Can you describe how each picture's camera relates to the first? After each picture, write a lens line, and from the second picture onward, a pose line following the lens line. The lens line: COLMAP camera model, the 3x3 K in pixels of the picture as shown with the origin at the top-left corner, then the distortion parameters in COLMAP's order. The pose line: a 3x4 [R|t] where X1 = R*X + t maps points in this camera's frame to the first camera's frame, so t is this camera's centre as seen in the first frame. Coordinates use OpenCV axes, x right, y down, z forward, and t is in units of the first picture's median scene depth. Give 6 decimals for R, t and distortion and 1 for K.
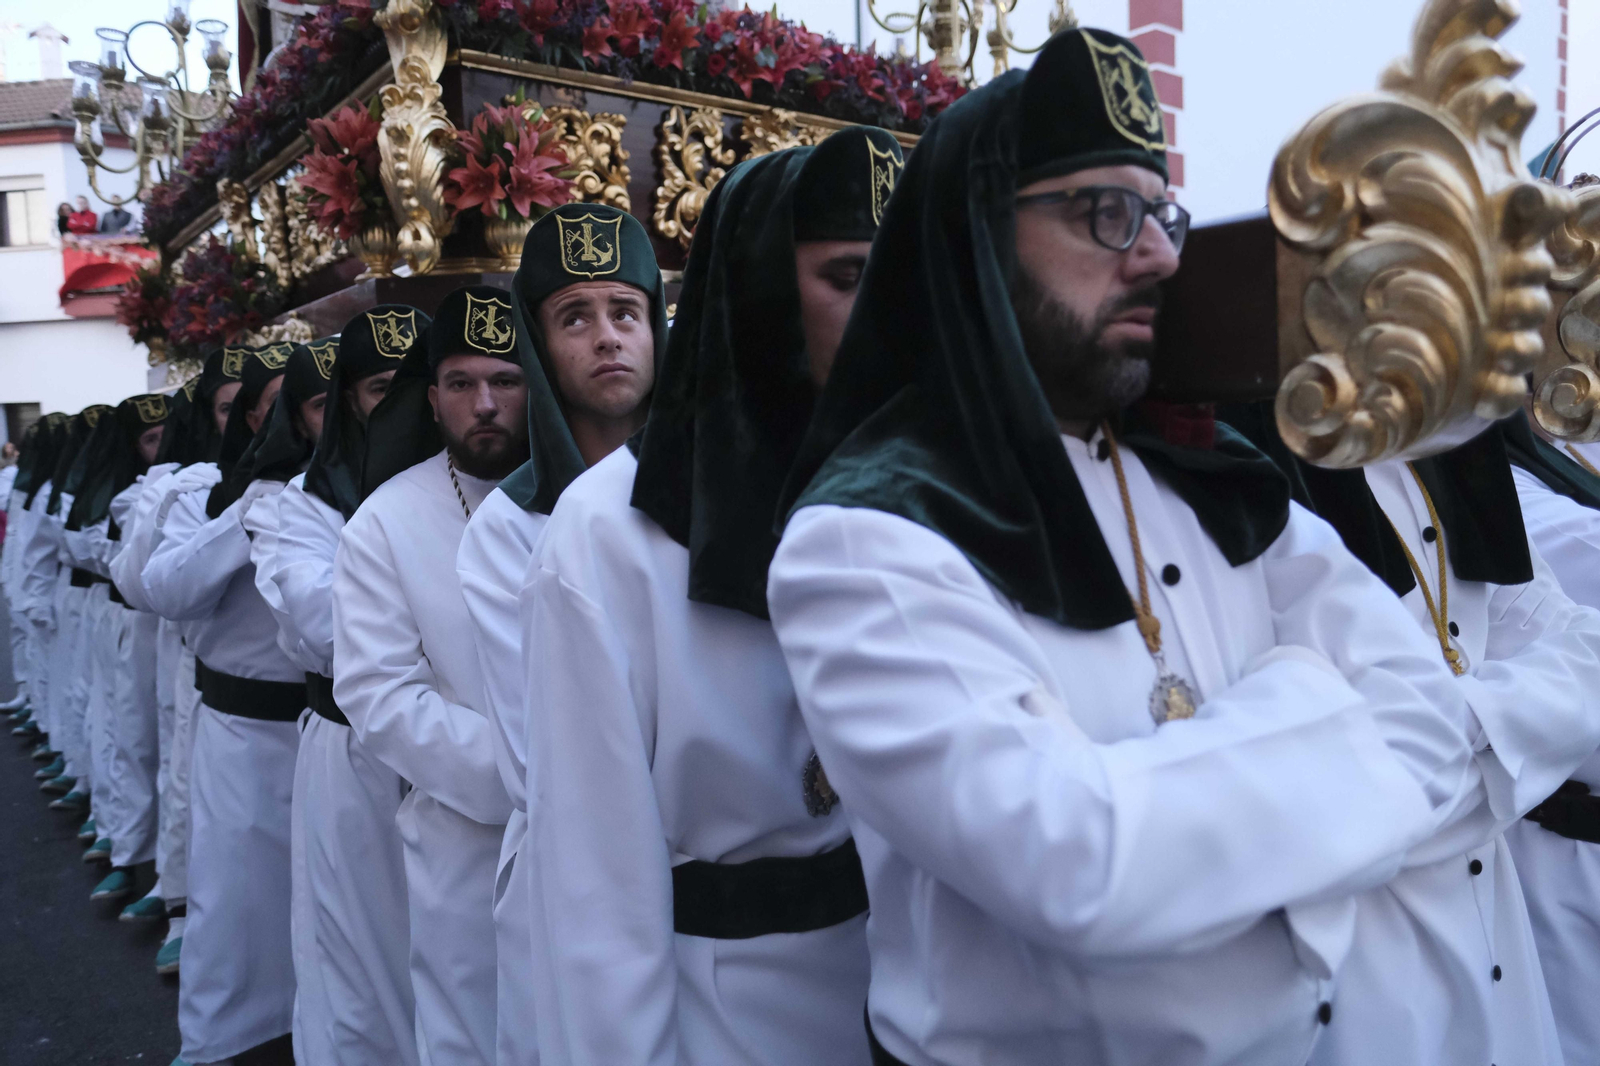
lens RADIAL K [[1101.9, 0, 794.8], [0, 1101.9, 519.4], [0, 0, 1]] dist [-0.010360, -0.000889]
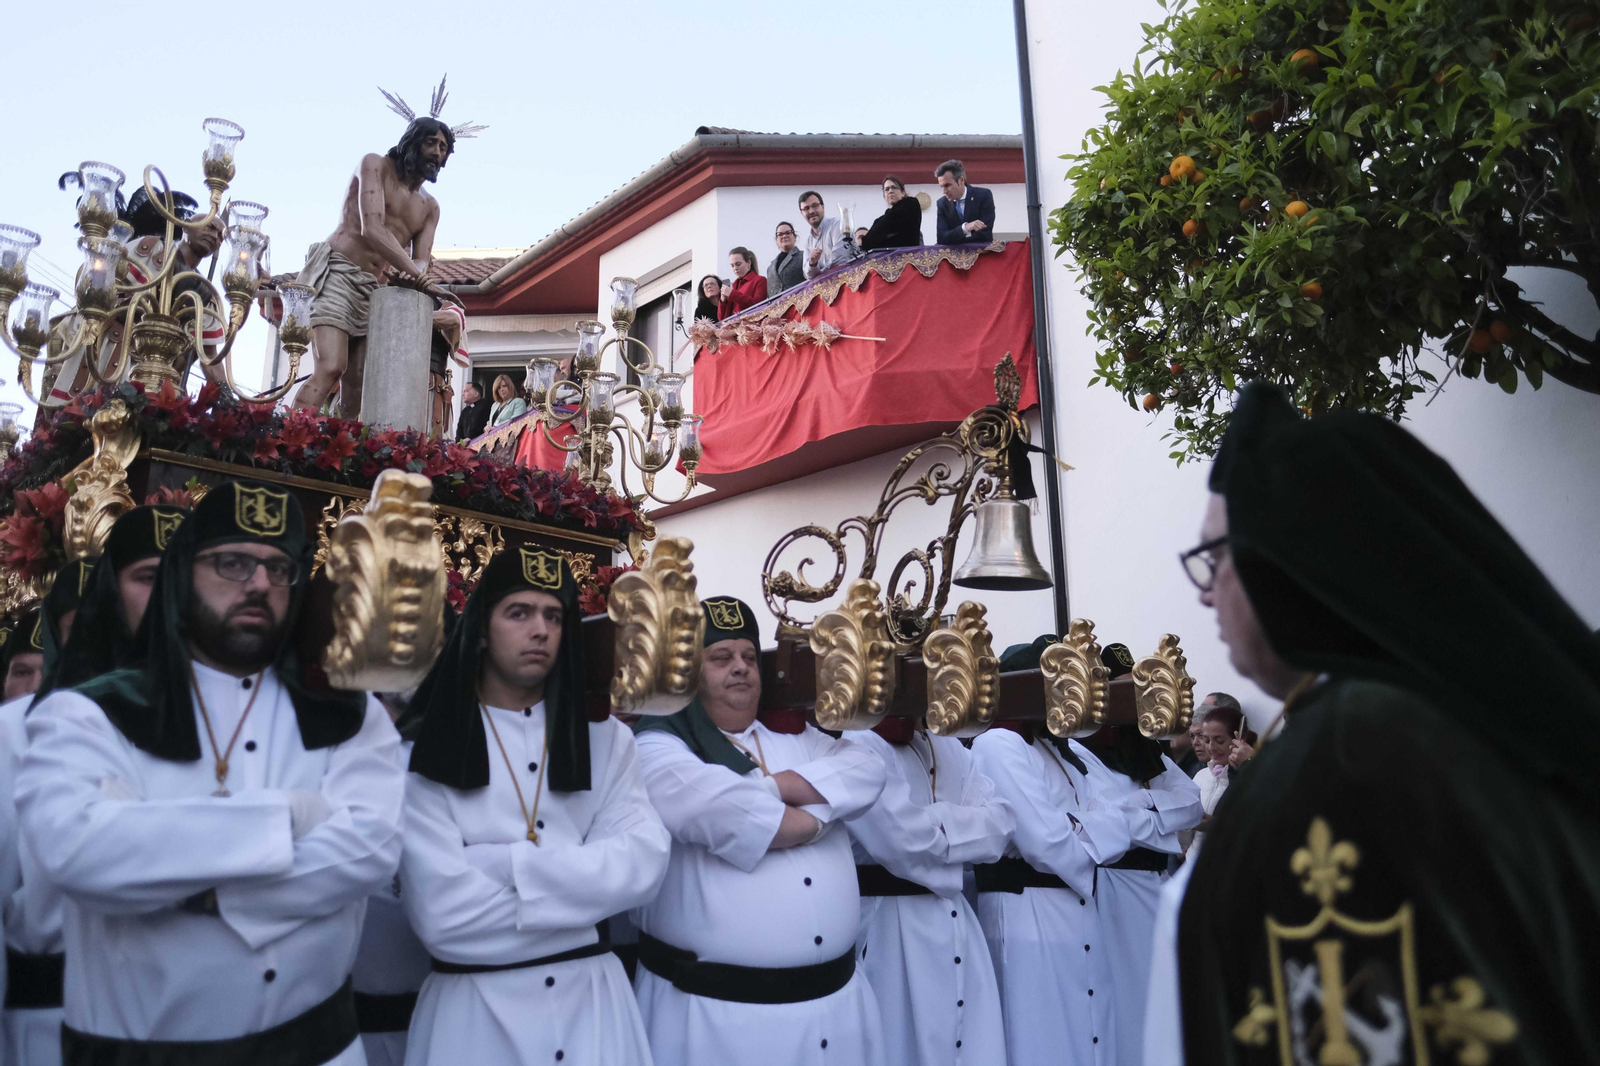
lens RADIAL K [[1111.4, 0, 800.0], [0, 1111.4, 533.0], [0, 0, 1]] dist [-0.004230, -0.003523]
pose [[0.991658, 0.051999, 0.117942, 0.300481], [-0.011147, 0.946184, -0.323438, 0.093287], [-0.128414, 0.319425, 0.938870, -0.316090]]
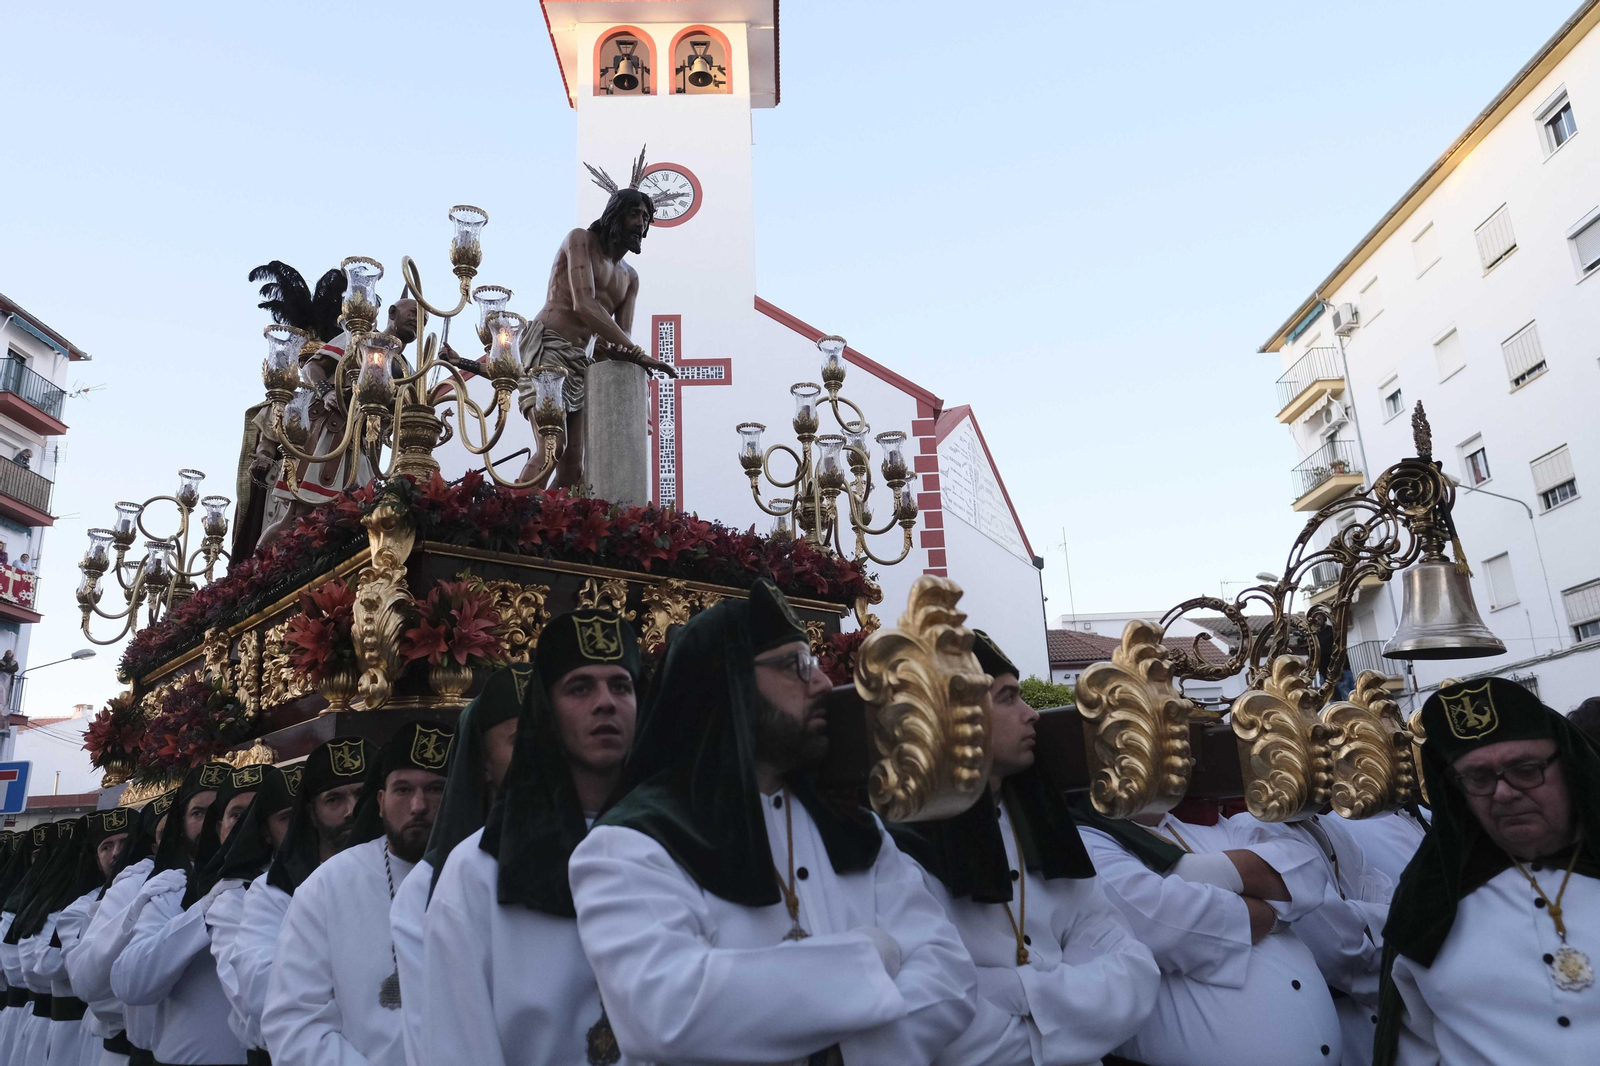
lens RADIAL K [[1111.4, 0, 800.0], [0, 1111.4, 533.0], [0, 0, 1]] dist [-0.004230, -0.003523]
pose [[0.998555, 0.005157, 0.053485, 0.070041], [0.014364, 0.933538, -0.358191, 0.045902], [-0.051777, 0.358442, 0.932115, -0.252395]]
